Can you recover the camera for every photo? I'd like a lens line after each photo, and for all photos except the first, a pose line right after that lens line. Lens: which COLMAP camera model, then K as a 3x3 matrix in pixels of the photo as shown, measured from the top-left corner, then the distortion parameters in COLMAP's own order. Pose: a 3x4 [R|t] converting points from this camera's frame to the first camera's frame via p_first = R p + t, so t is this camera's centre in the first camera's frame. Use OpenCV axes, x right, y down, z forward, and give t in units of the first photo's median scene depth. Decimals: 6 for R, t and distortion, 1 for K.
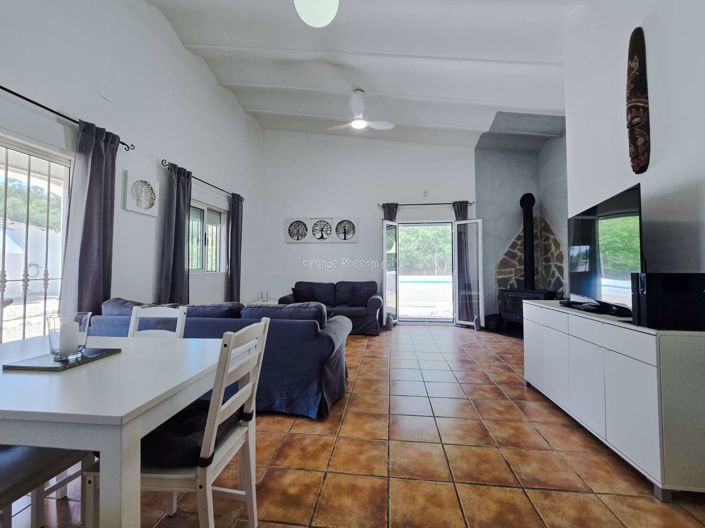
lens RADIAL K [[290.8, 0, 354.3], [0, 290.8, 261.0], [0, 0, 1]] dist [0.000407, 0.000200]
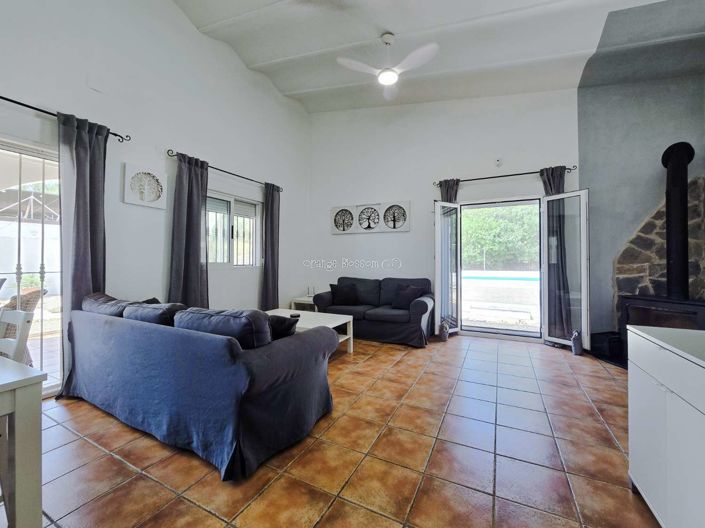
lens RADIAL K [[289.1, 0, 354.8], [0, 289.1, 260.0], [0, 0, 1]] dist [-0.003167, 0.000334]
pose [[0.941777, 0.000697, -0.336238, 0.169525], [0.005615, 0.999826, 0.017801, 0.003148], [0.336192, -0.018653, 0.941609, 0.203100]]
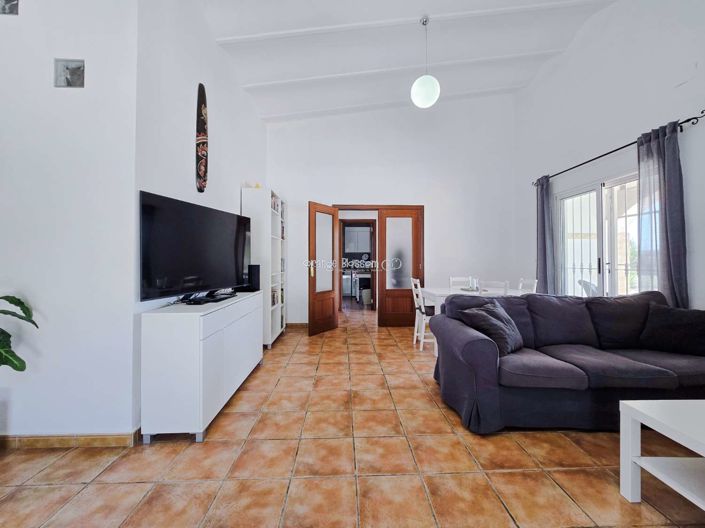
lens RADIAL K [[285.4, 0, 353.1], [0, 285.4, 257.1], [0, 0, 1]] dist [-0.002677, -0.000025]
pose [[-0.987515, 0.000128, -0.157523, 0.202909], [0.006225, 0.999250, -0.038215, 0.022060], [0.157400, -0.038719, -0.986776, 0.979042]]
